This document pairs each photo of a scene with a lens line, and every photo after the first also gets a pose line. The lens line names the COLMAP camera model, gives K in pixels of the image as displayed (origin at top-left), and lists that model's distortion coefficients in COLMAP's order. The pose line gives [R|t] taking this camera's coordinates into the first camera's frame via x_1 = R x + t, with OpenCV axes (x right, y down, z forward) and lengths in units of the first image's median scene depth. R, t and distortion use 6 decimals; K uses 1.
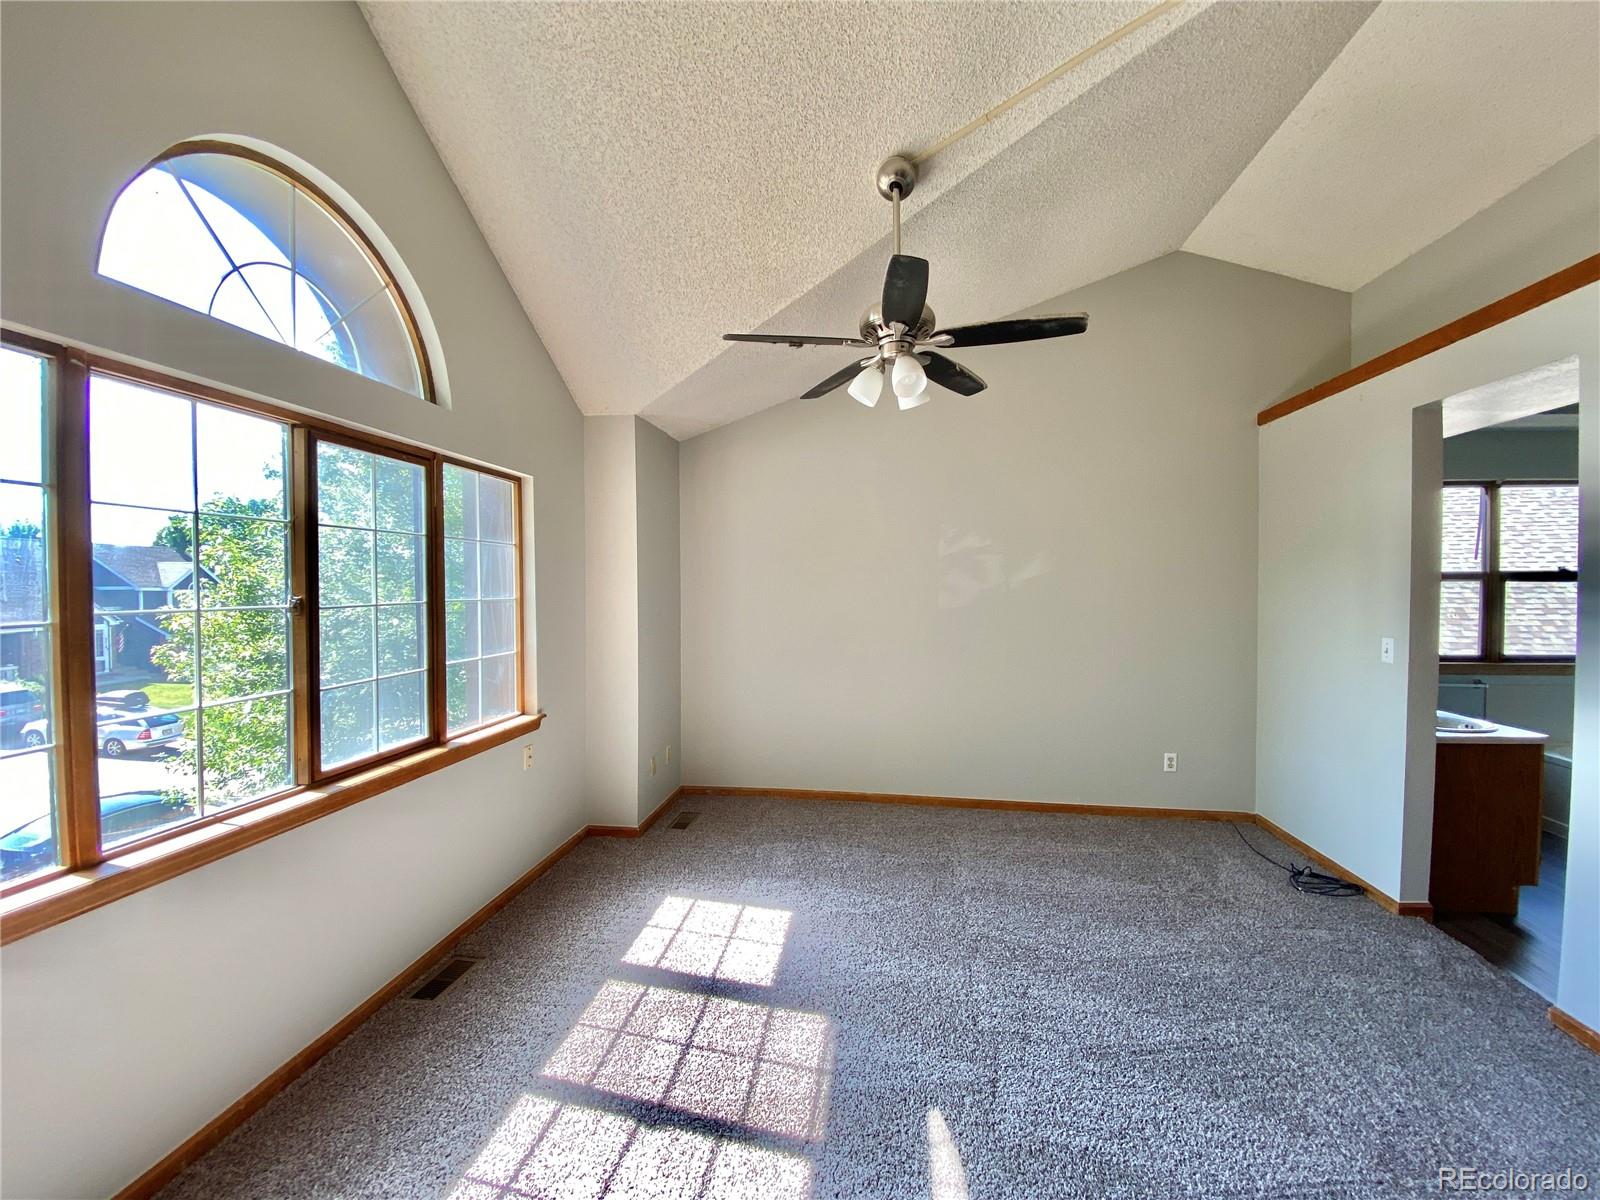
lens RADIAL K [[645.3, 0, 809.9], [0, 645.3, 591.4], [0, 0, 1]] dist [-0.020697, -0.001716]
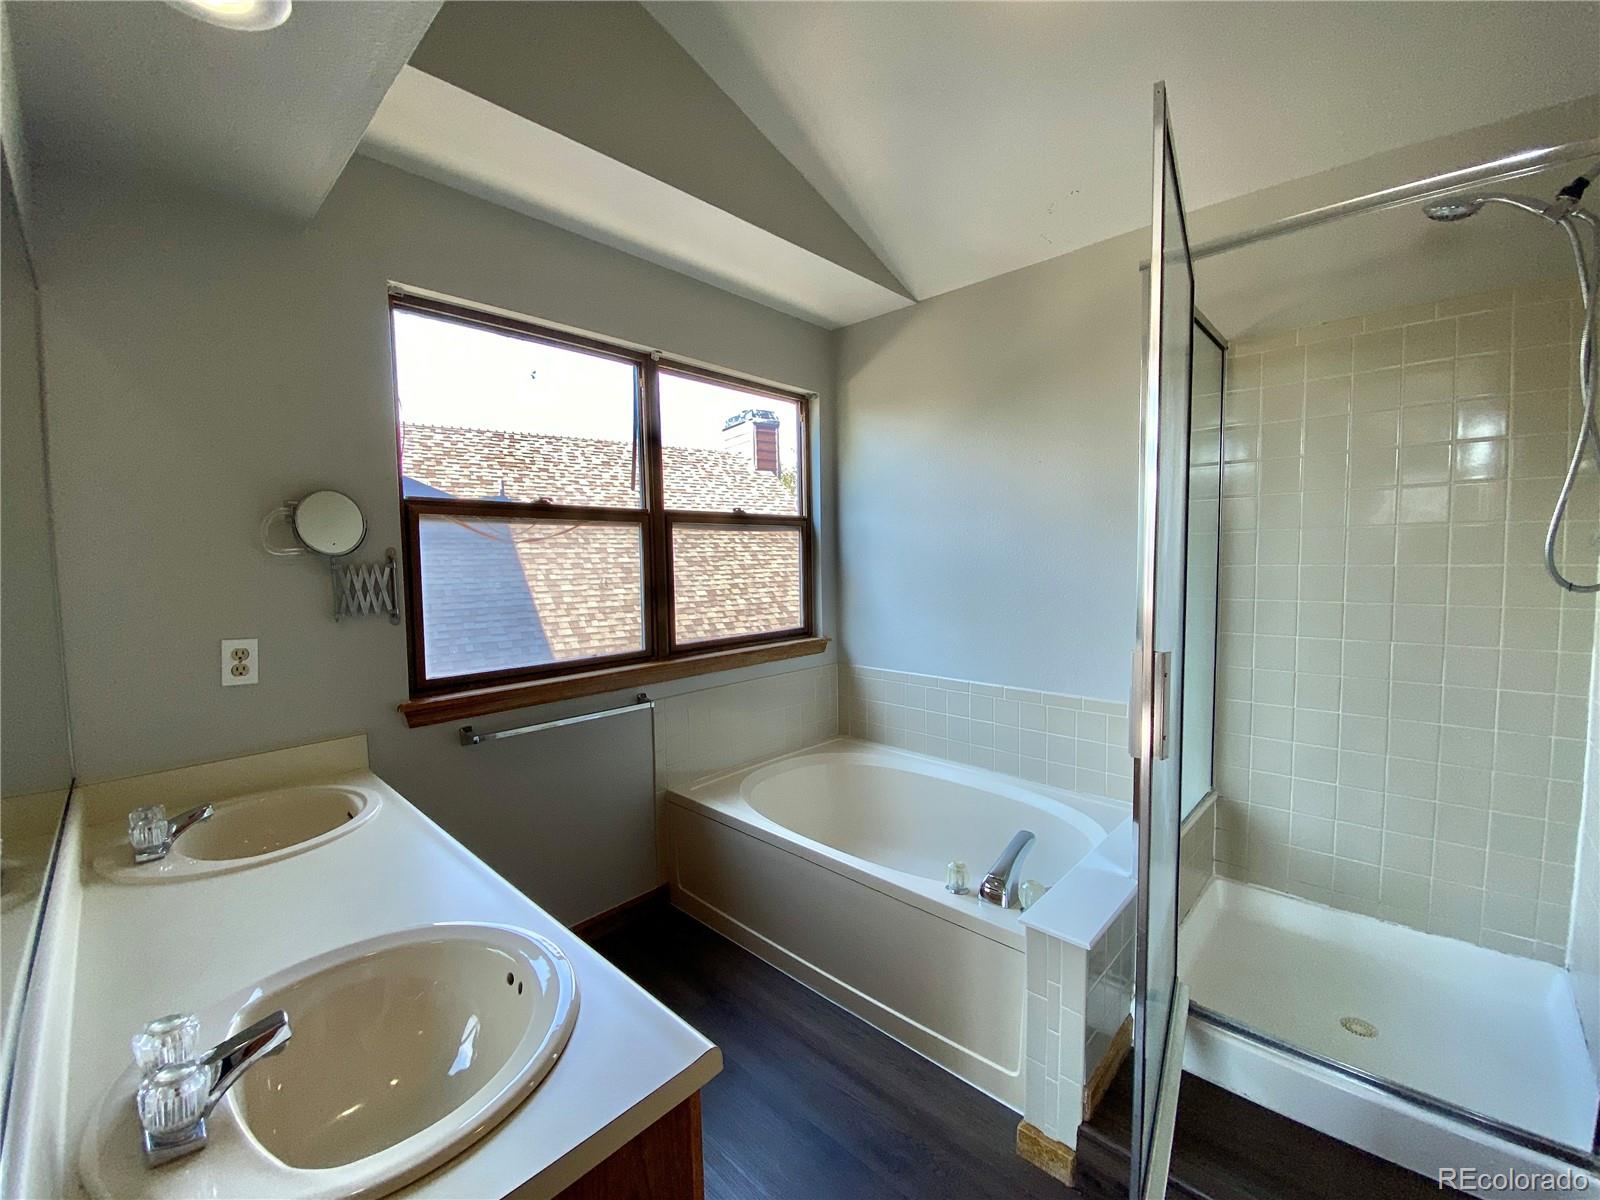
lens RADIAL K [[645.3, 0, 800.2], [0, 645.3, 598.3], [0, 0, 1]] dist [-0.020697, -0.001716]
pose [[0.568297, -0.067773, 0.820028, 0.644244], [0.036713, 0.997698, 0.057014, 0.022248], [-0.822004, -0.002295, 0.569477, 0.524993]]
